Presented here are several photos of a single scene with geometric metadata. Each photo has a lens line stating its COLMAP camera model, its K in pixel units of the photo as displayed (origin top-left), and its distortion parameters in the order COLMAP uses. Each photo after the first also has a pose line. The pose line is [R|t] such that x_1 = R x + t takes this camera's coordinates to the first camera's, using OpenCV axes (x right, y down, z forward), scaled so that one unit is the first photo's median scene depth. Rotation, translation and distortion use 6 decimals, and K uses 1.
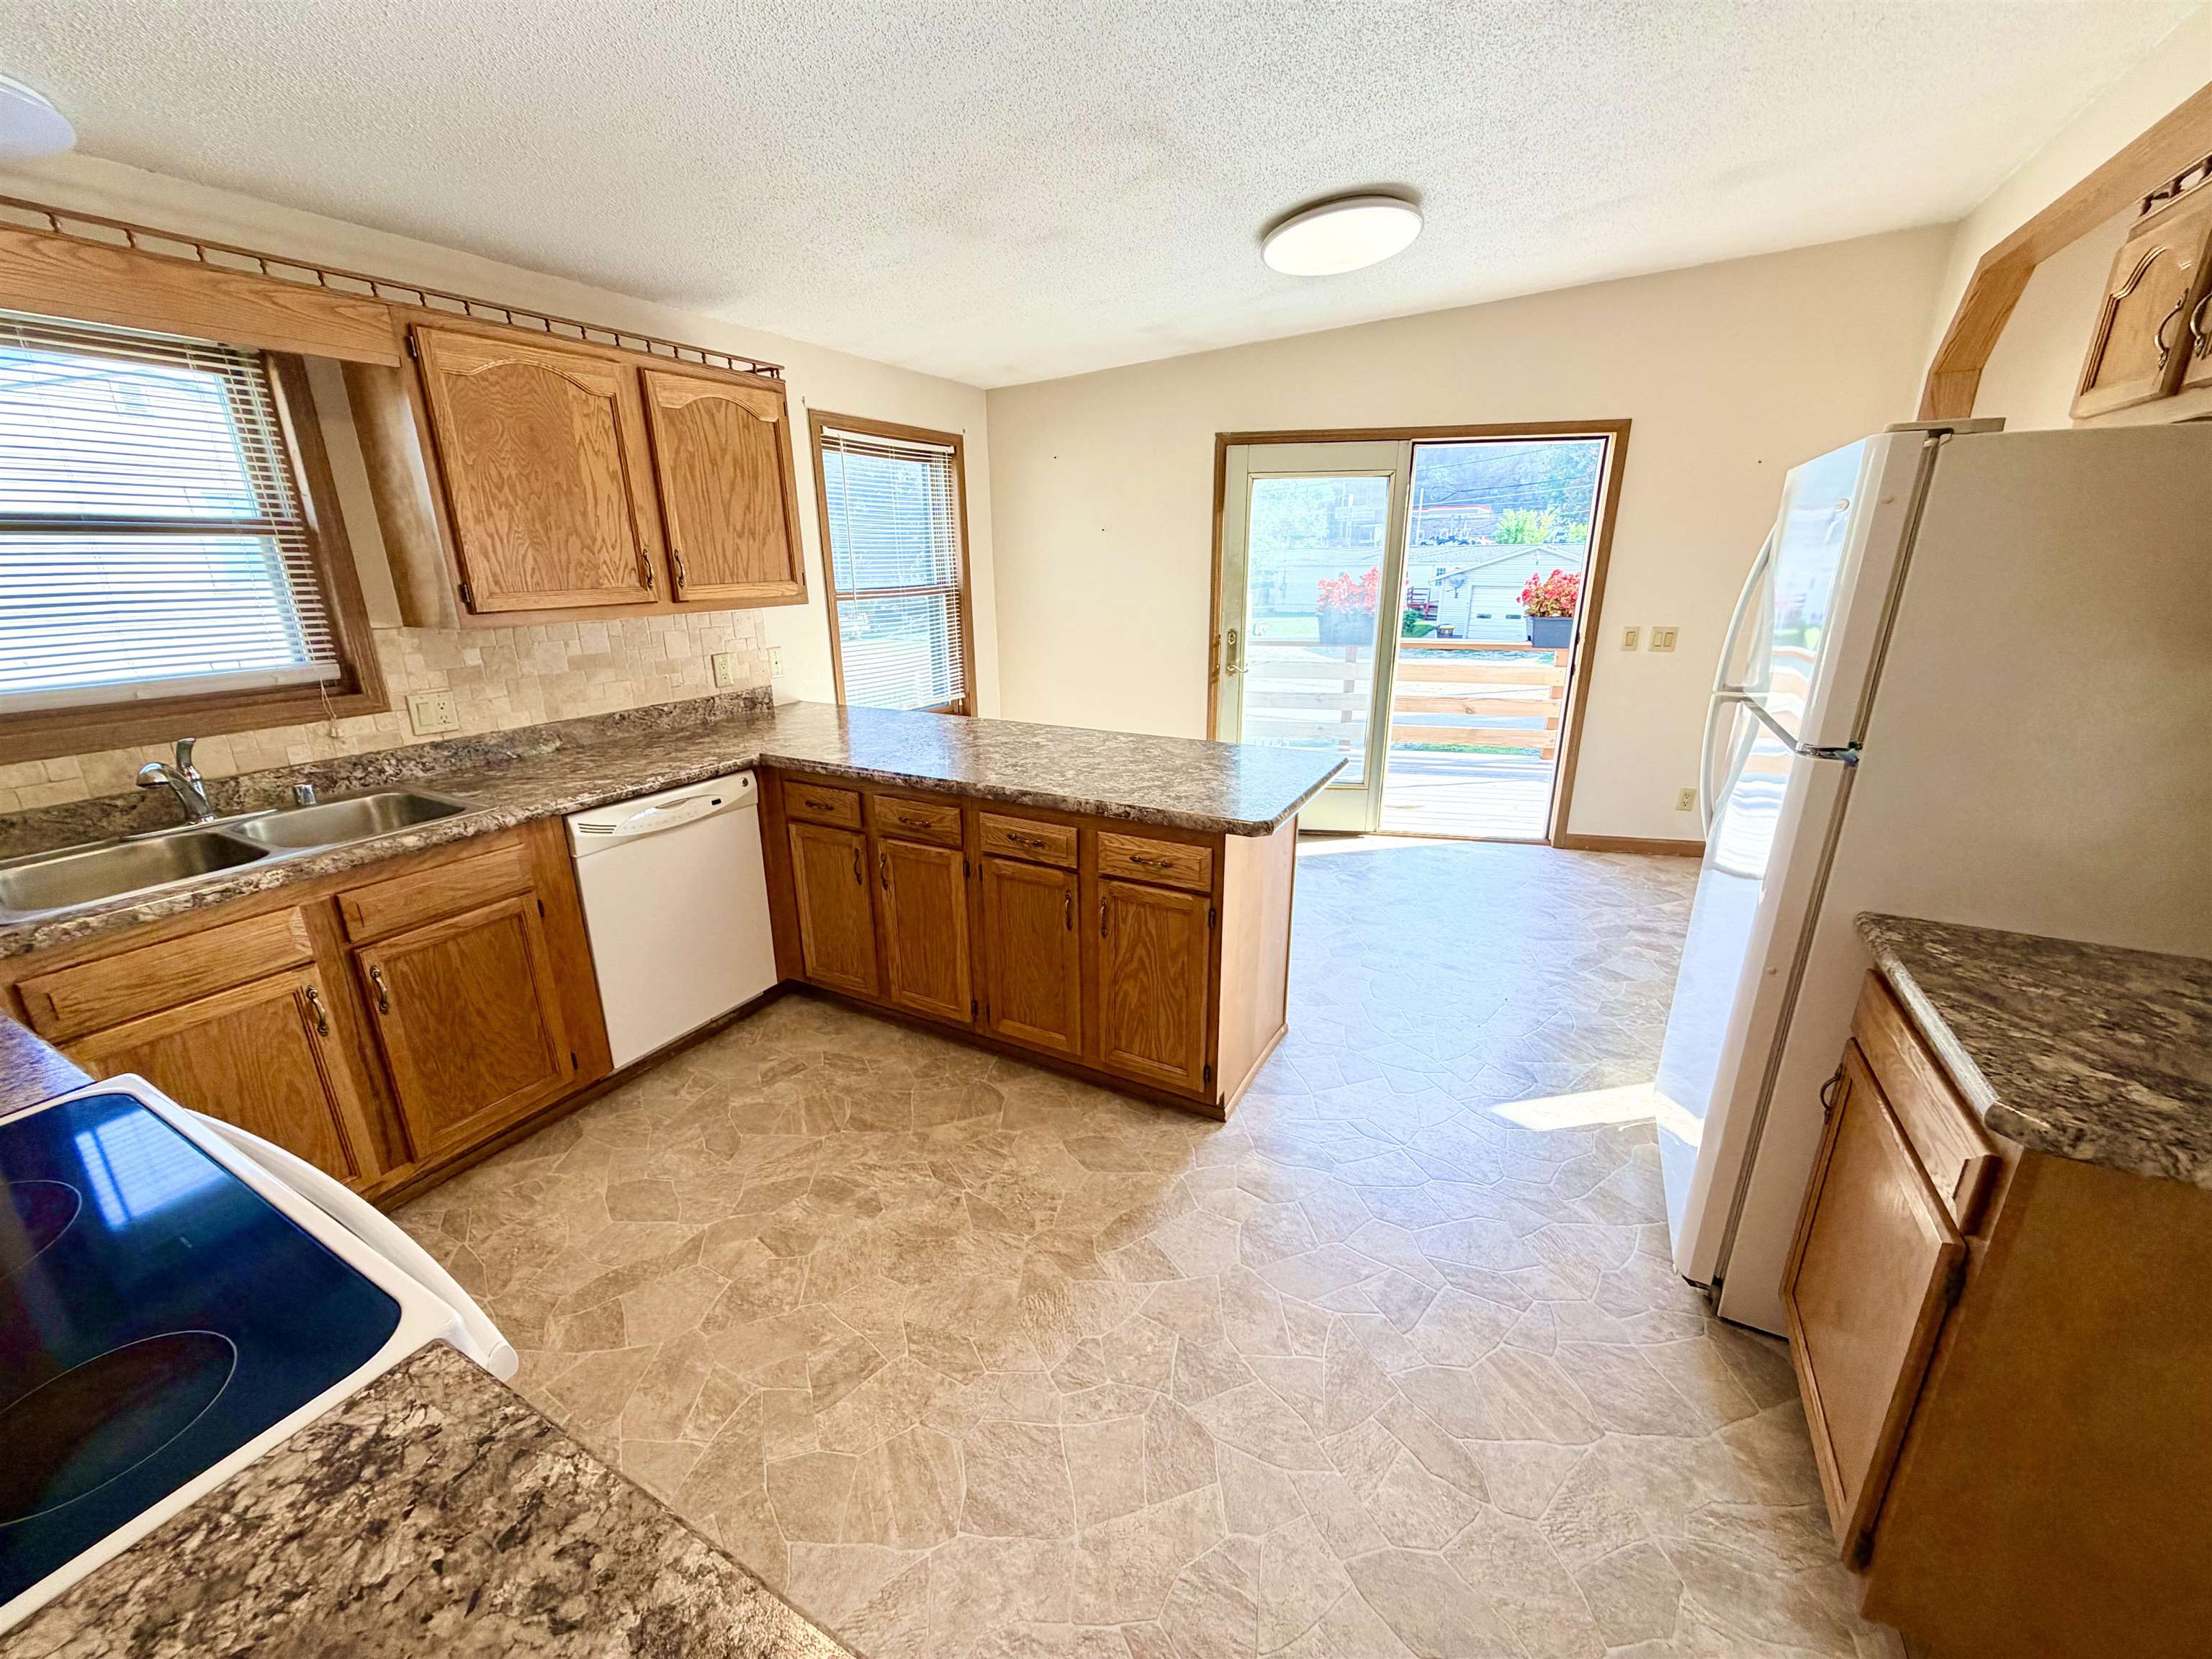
lens RADIAL K [[860.7, 0, 1106.0], [0, 860.7, 829.5], [0, 0, 1]] dist [-0.015273, 0.000000]
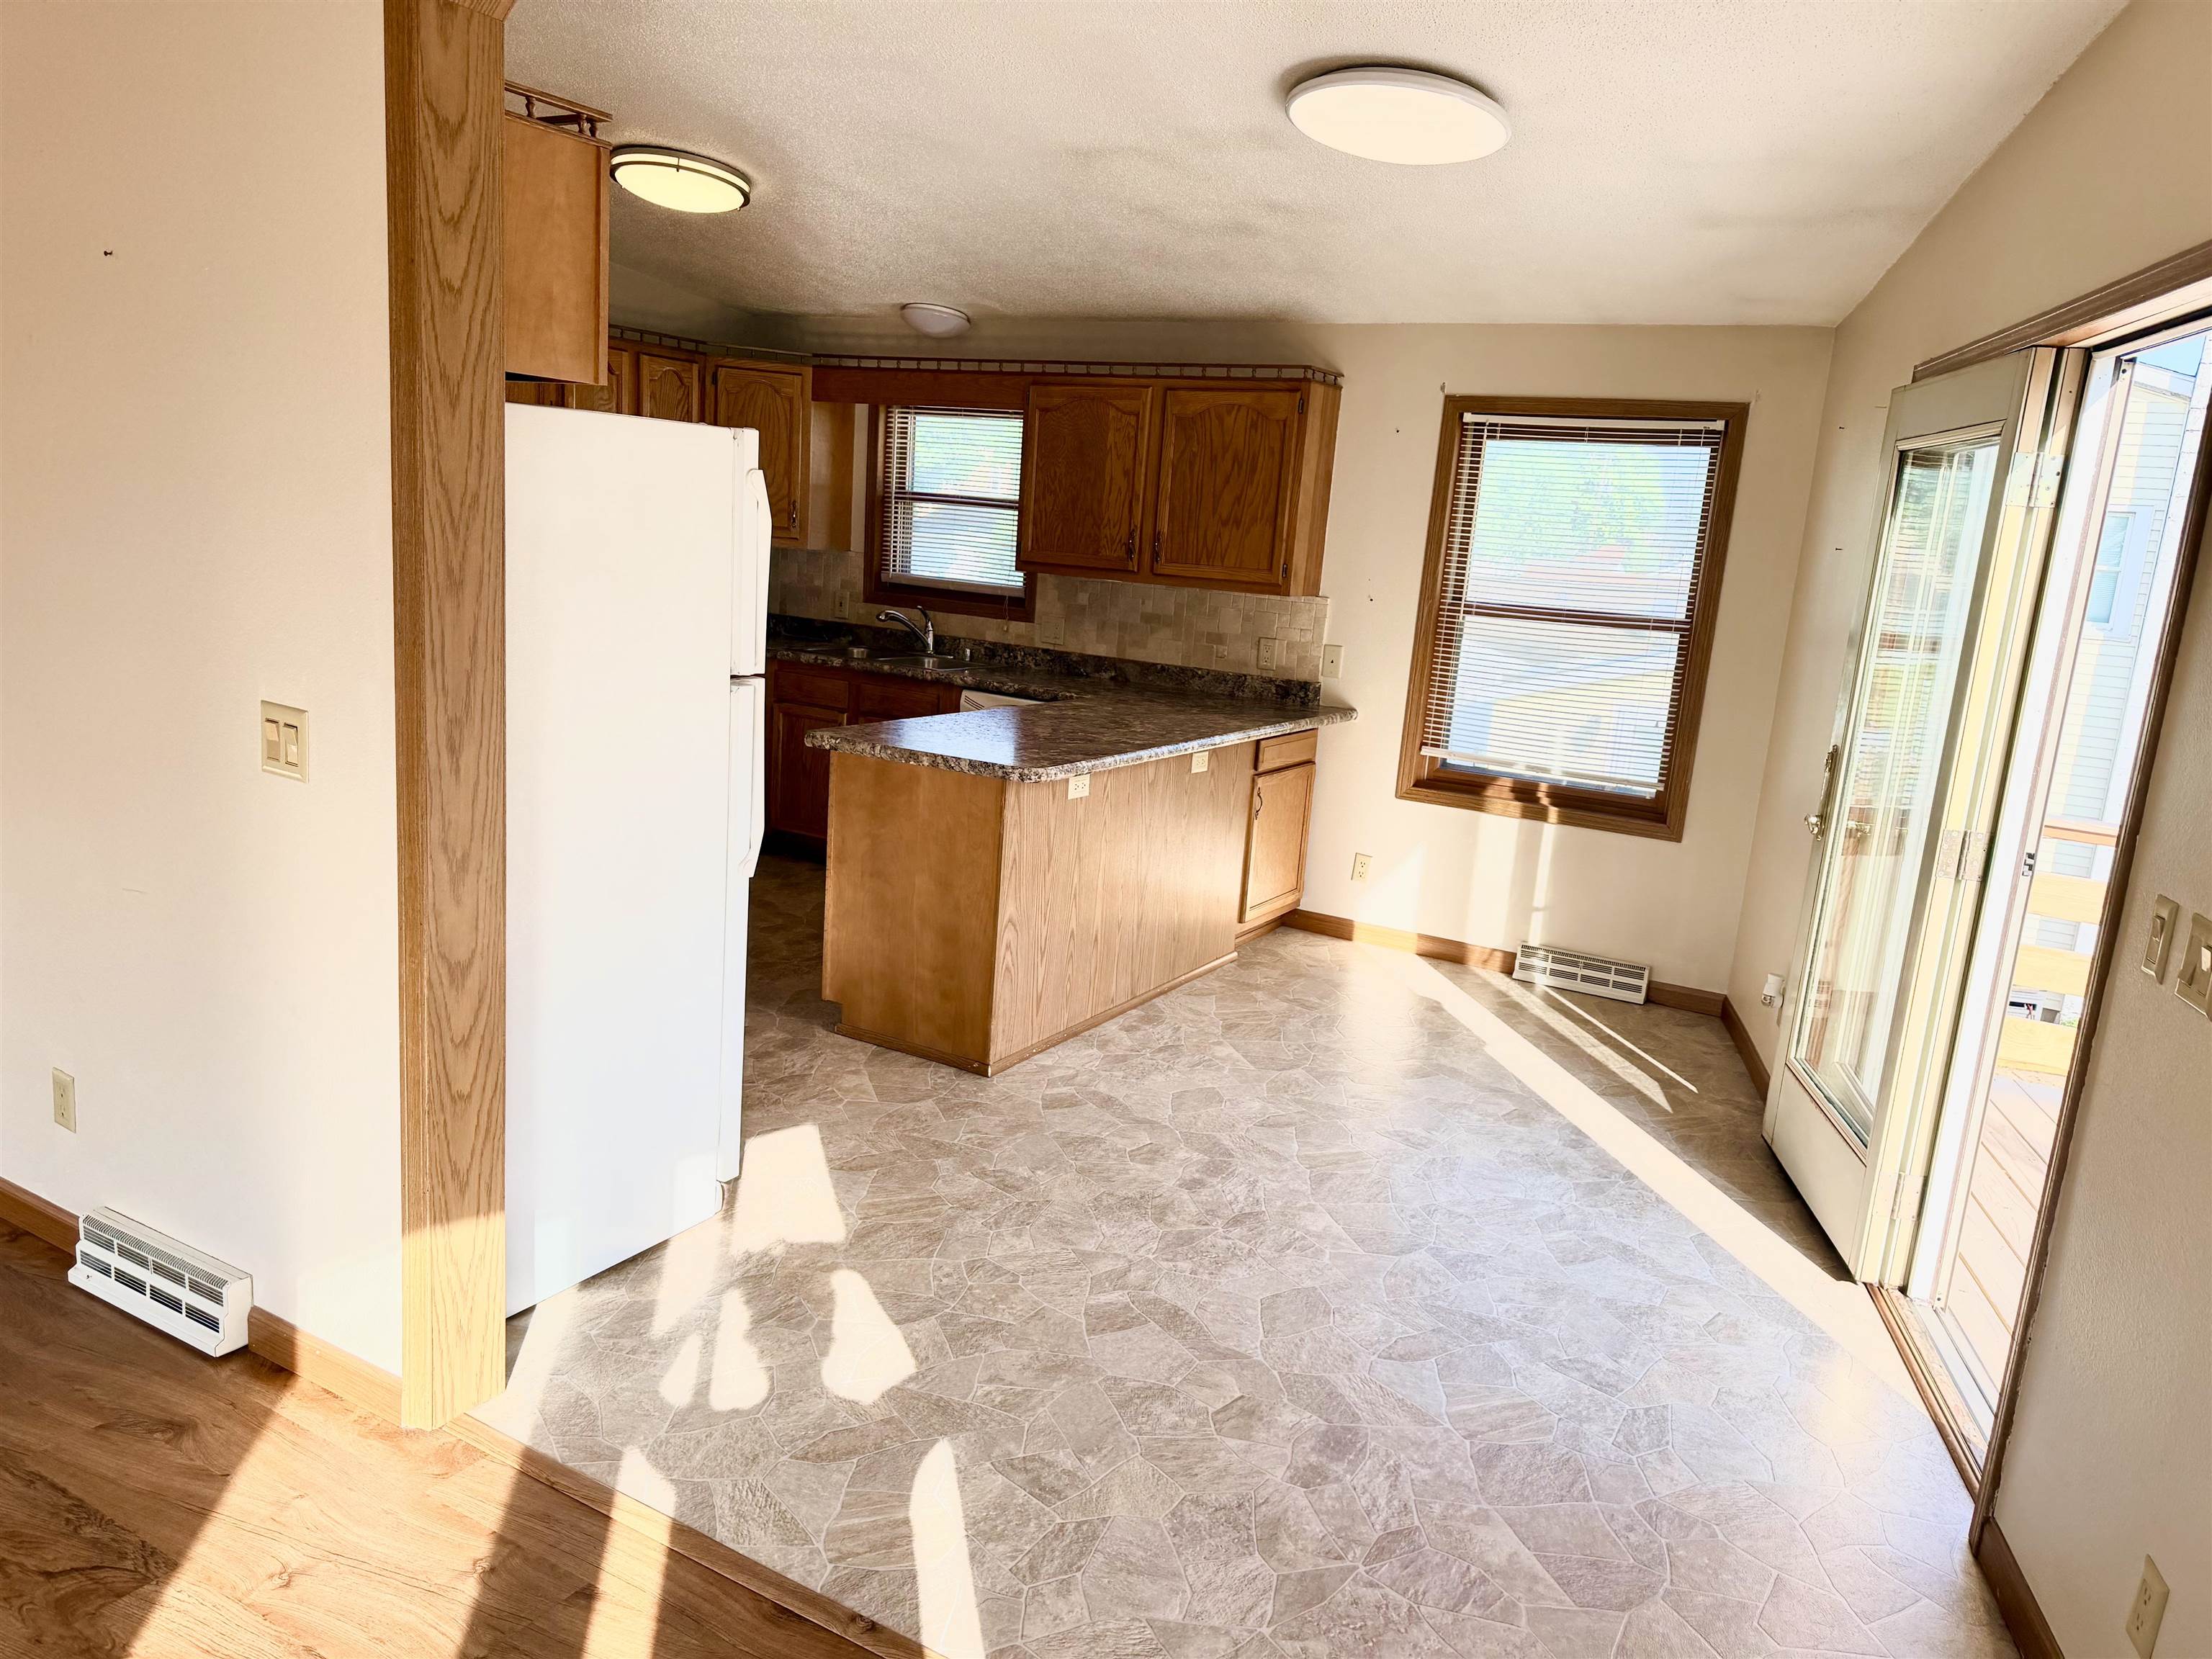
lens RADIAL K [[1585.9, 0, 1106.0], [0, 1585.9, 829.5], [0, 0, 1]] dist [0.066144, -0.000697]
pose [[-0.024445, 0.197300, -0.980038, 1.665932], [-0.373717, 0.907452, 0.192008, -0.328500], [0.927221, 0.370951, 0.051552, 0.918702]]
